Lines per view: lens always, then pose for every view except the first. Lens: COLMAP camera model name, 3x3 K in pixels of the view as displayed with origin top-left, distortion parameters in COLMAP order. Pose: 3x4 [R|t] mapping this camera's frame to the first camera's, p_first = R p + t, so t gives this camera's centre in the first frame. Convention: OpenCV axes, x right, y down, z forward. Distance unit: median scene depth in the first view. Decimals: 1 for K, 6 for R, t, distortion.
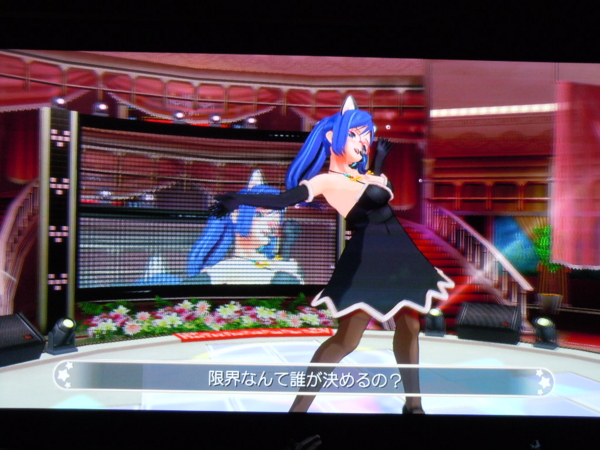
lens RADIAL K [[583.2, 0, 316.9], [0, 583.2, 223.8], [0, 0, 1]] dist [-0.005377, 0.001688]
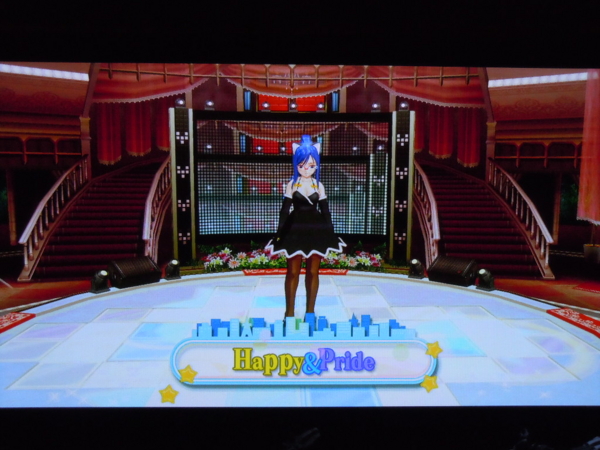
lens RADIAL K [[571.9, 0, 302.8], [0, 571.9, 228.7], [0, 0, 1]] dist [0.001487, 0.016298]
pose [[0.964052, 0.016818, -0.265180, 0.202884], [0.015010, 0.992955, 0.117540, -0.063164], [0.265289, -0.117295, 0.957008, -0.263073]]
